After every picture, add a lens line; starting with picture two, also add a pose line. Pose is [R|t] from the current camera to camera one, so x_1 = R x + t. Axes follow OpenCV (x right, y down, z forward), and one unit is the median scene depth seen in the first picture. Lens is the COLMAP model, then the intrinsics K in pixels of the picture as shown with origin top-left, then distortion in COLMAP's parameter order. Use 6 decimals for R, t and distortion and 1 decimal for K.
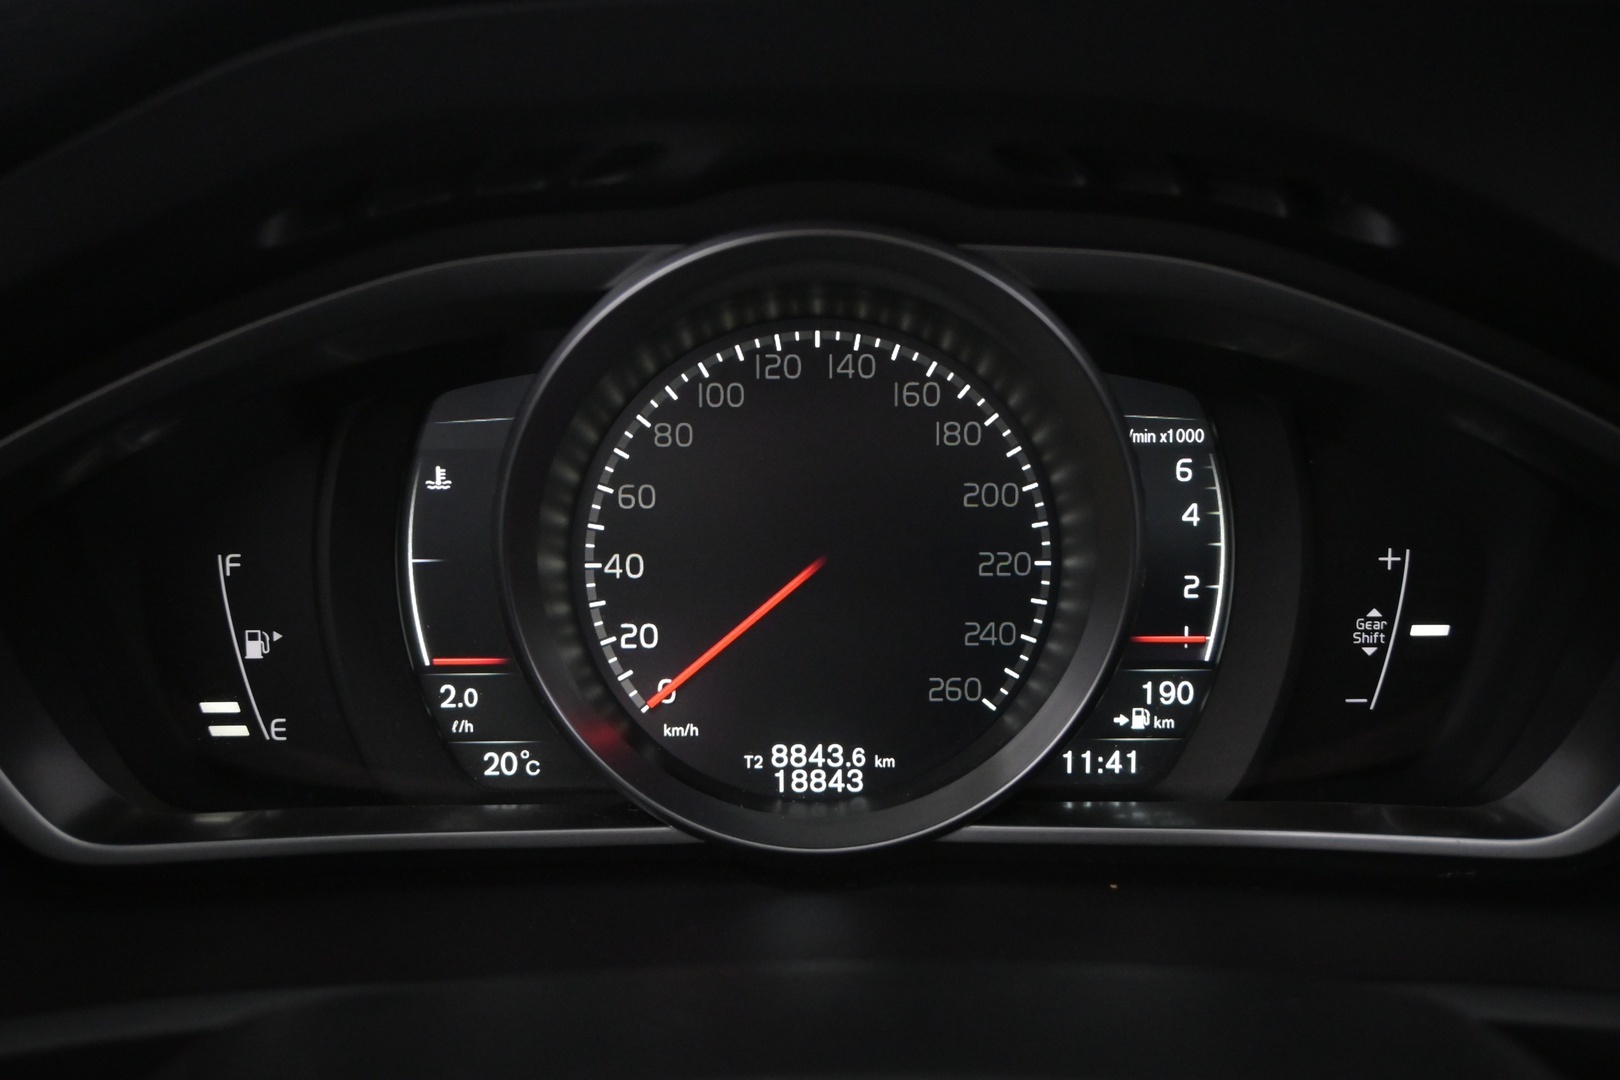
lens RADIAL K [[1743.0, 0, 813.4], [0, 1743.0, 554.1], [0, 0, 1]] dist [0.005630, 0.000000]
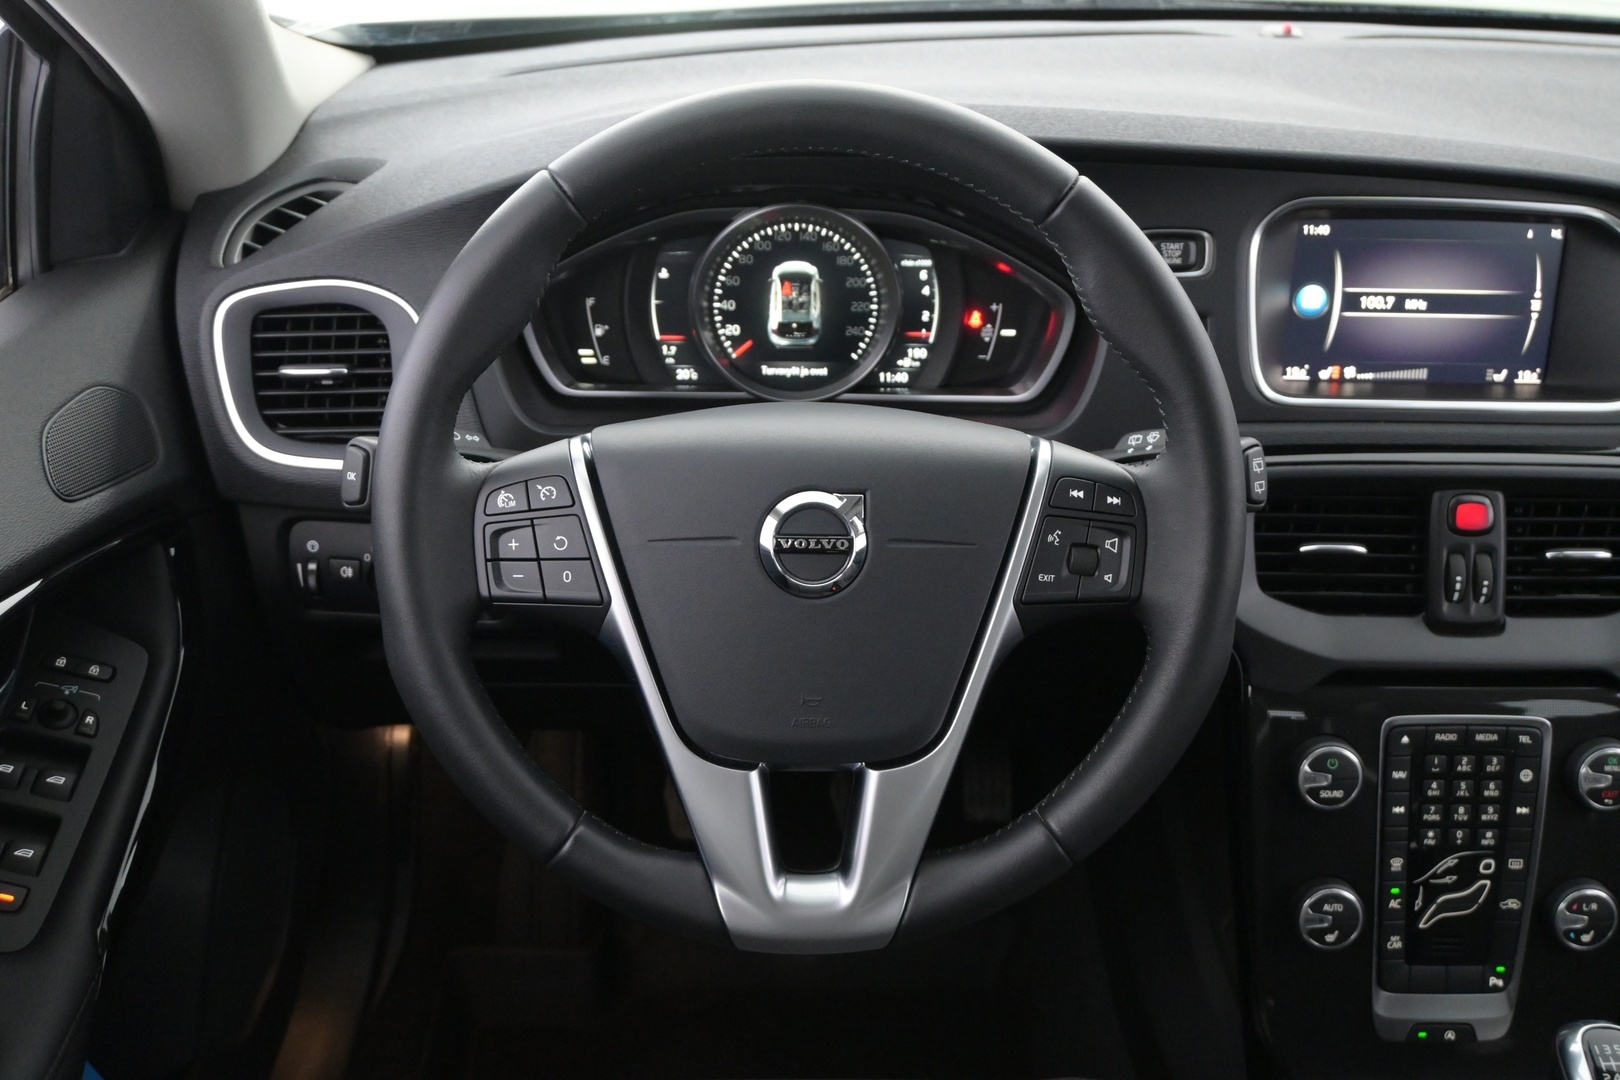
lens RADIAL K [[1743.0, 0, 816.0], [0, 1743.0, 532.8], [0, 0, 1]] dist [0.005630, 0.000000]
pose [[0.999535, 0.014573, 0.026787, -0.035011], [-0.018208, 0.989859, 0.140882, -0.028765], [-0.024462, -0.141304, 0.989664, -1.891699]]
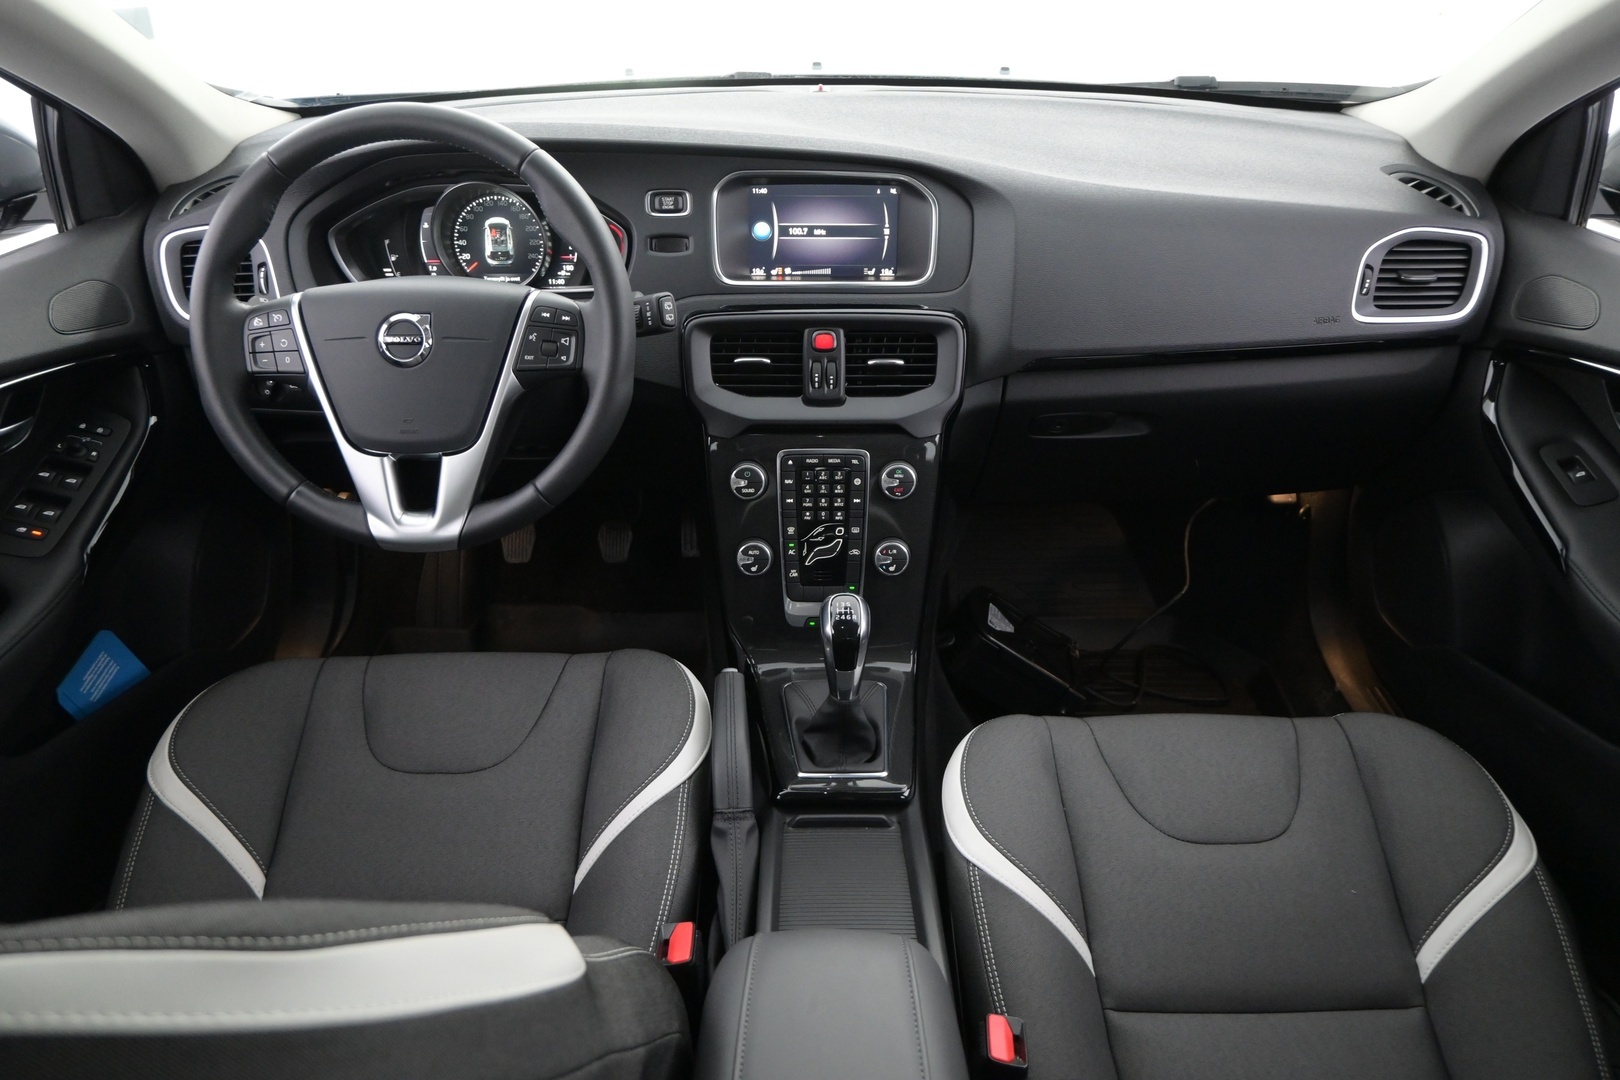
lens RADIAL K [[1159.4, 0, 811.3], [0, 1159.4, 532.0], [0, 0, 1]] dist [-0.010843, 0.004696]
pose [[0.999943, 0.004561, -0.009684, 0.979876], [-0.002609, 0.981244, 0.192753, 0.187583], [0.010381, -0.192717, 0.981199, -2.575937]]
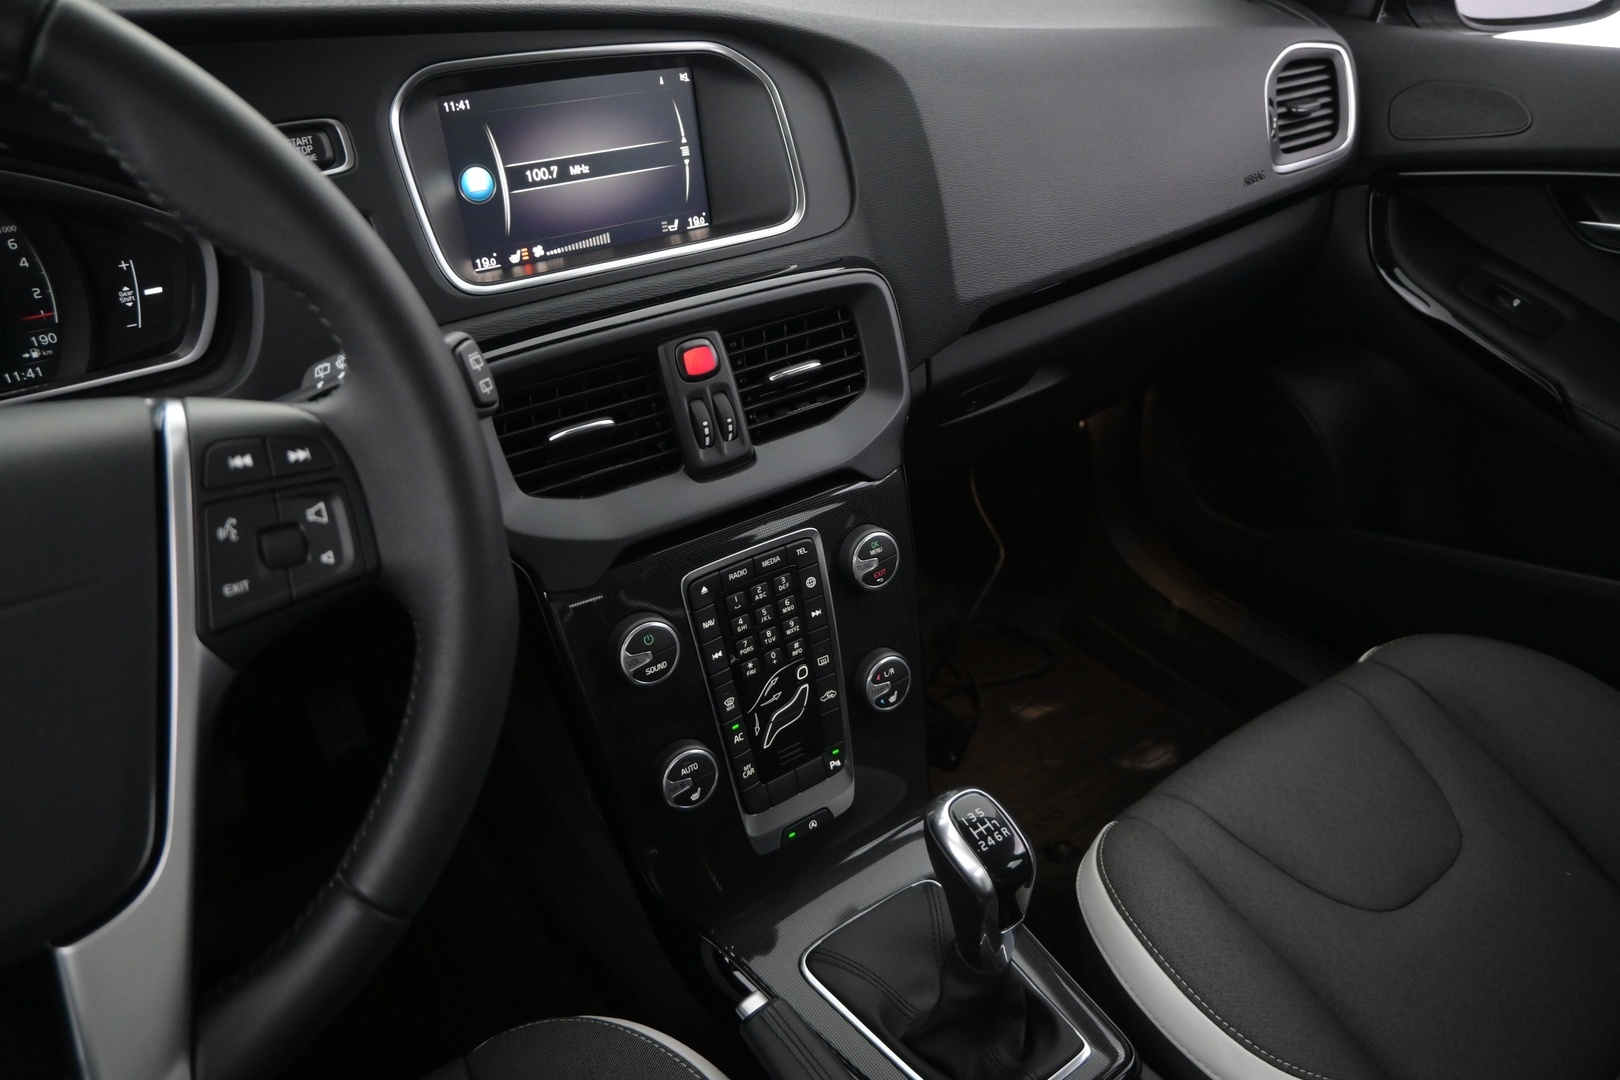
lens RADIAL K [[1114.0, 0, 808.8], [0, 1114.0, 535.2], [0, 0, 1]] dist [0.001457, 0.000498]
pose [[0.822510, -0.307900, 0.478200, 0.256144], [0.185248, 0.939972, 0.286594, 0.089262], [-0.537737, -0.147141, 0.830174, -0.889789]]
